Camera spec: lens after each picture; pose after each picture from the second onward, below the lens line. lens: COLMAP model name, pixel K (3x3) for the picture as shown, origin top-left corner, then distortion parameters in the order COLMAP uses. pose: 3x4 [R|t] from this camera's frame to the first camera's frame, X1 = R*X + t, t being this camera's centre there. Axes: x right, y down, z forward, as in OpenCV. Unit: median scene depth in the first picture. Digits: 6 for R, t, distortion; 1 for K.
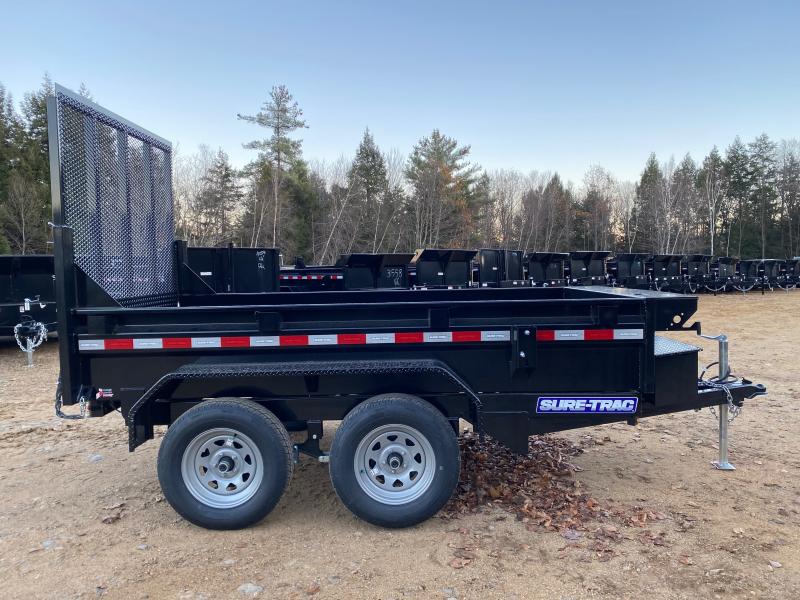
lens RADIAL K [[610.3, 0, 403.7], [0, 610.3, 300.0], [0, 0, 1]] dist [0.035476, -0.035152]
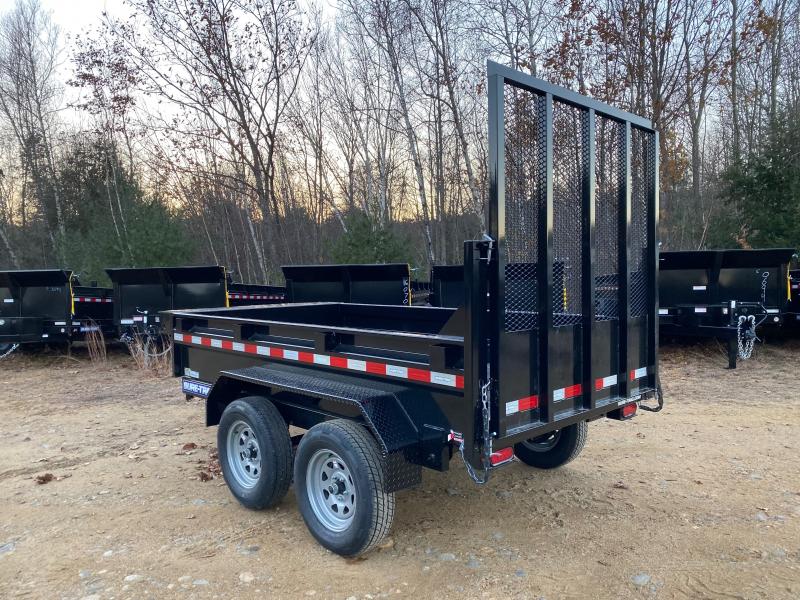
lens RADIAL K [[610.3, 0, 403.7], [0, 610.3, 300.0], [0, 0, 1]] dist [0.035476, -0.035152]
pose [[-0.704605, -0.005432, 0.709579, -1.071255], [0.065432, 0.995213, 0.072591, -0.136729], [-0.706576, 0.097577, -0.700877, 2.193999]]
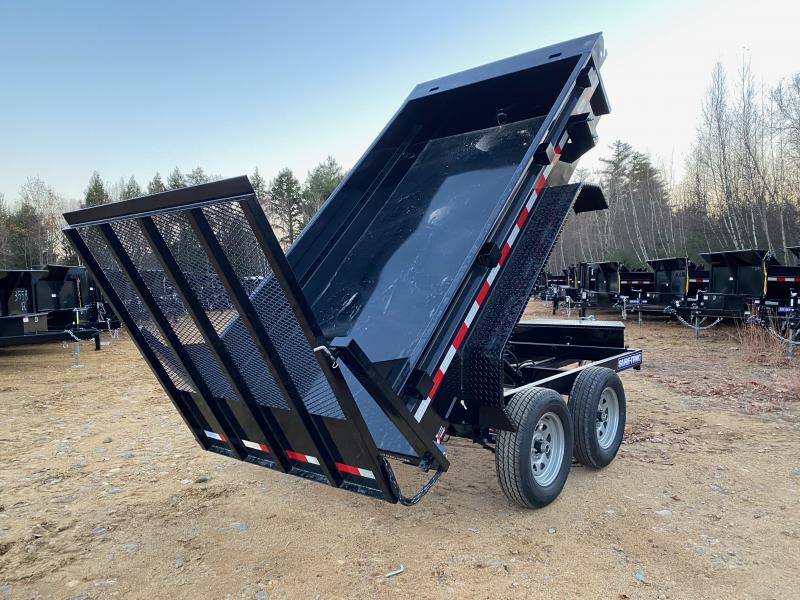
lens RADIAL K [[613.0, 0, 400.1], [0, 613.0, 295.7], [0, 0, 1]] dist [0.009084, 0.000453]
pose [[0.640561, -0.032964, 0.767200, -1.302028], [0.065175, 0.997807, -0.011545, -0.011241], [-0.765137, 0.057397, 0.641305, 0.458198]]
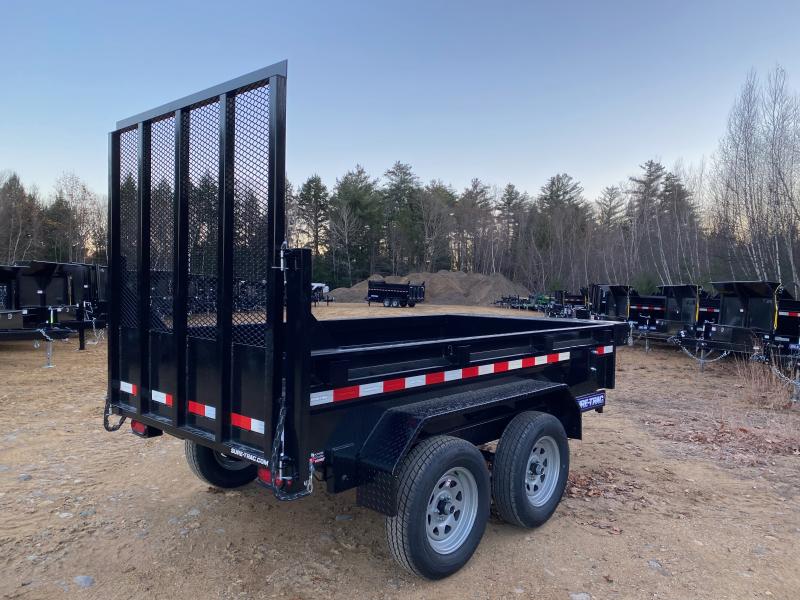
lens RADIAL K [[609.6, 0, 404.6], [0, 609.6, 296.6], [0, 0, 1]] dist [0.032244, -0.030819]
pose [[0.667865, 0.010984, 0.744201, -1.048626], [0.013593, 0.999544, -0.026951, -0.036612], [-0.744158, 0.028116, 0.667412, 0.394402]]
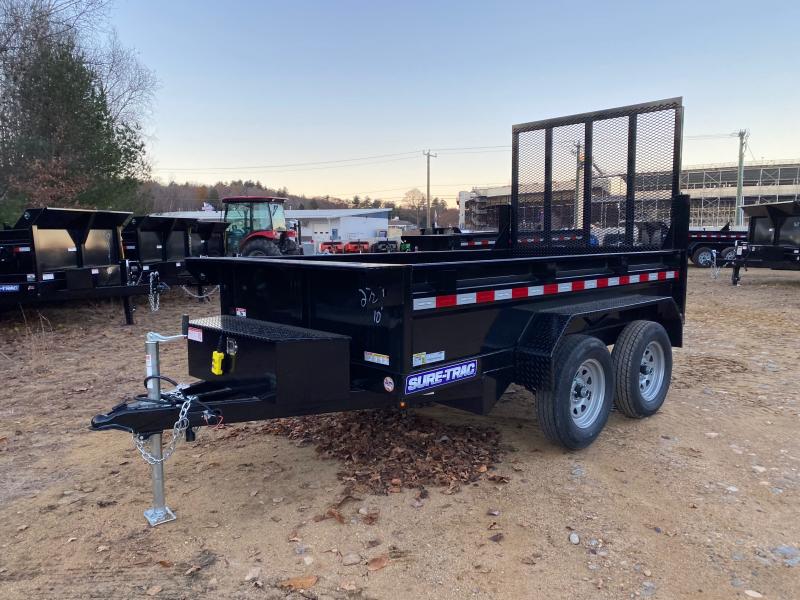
lens RADIAL K [[609.6, 0, 404.6], [0, 609.6, 296.6], [0, 0, 1]] dist [0.032244, -0.030819]
pose [[-0.703804, 0.091233, -0.704511, 1.023802], [-0.020015, 0.988779, 0.148040, -0.114085], [0.710112, 0.118291, -0.694081, 2.137523]]
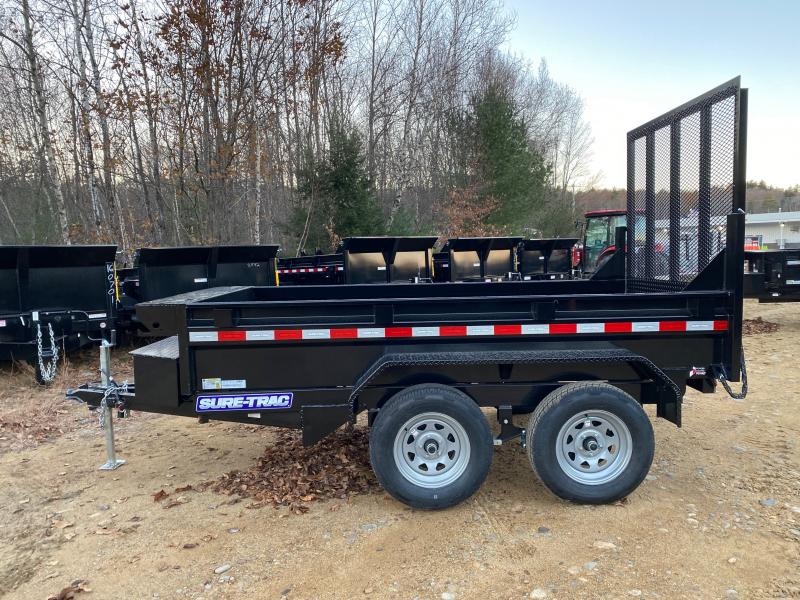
lens RADIAL K [[610.3, 0, 403.7], [0, 610.3, 300.0], [0, 0, 1]] dist [0.035476, -0.035152]
pose [[-0.998437, 0.041768, -0.037128, 0.066766], [0.036471, 0.990390, 0.133407, -0.166656], [0.042344, 0.131845, -0.990366, 2.602009]]
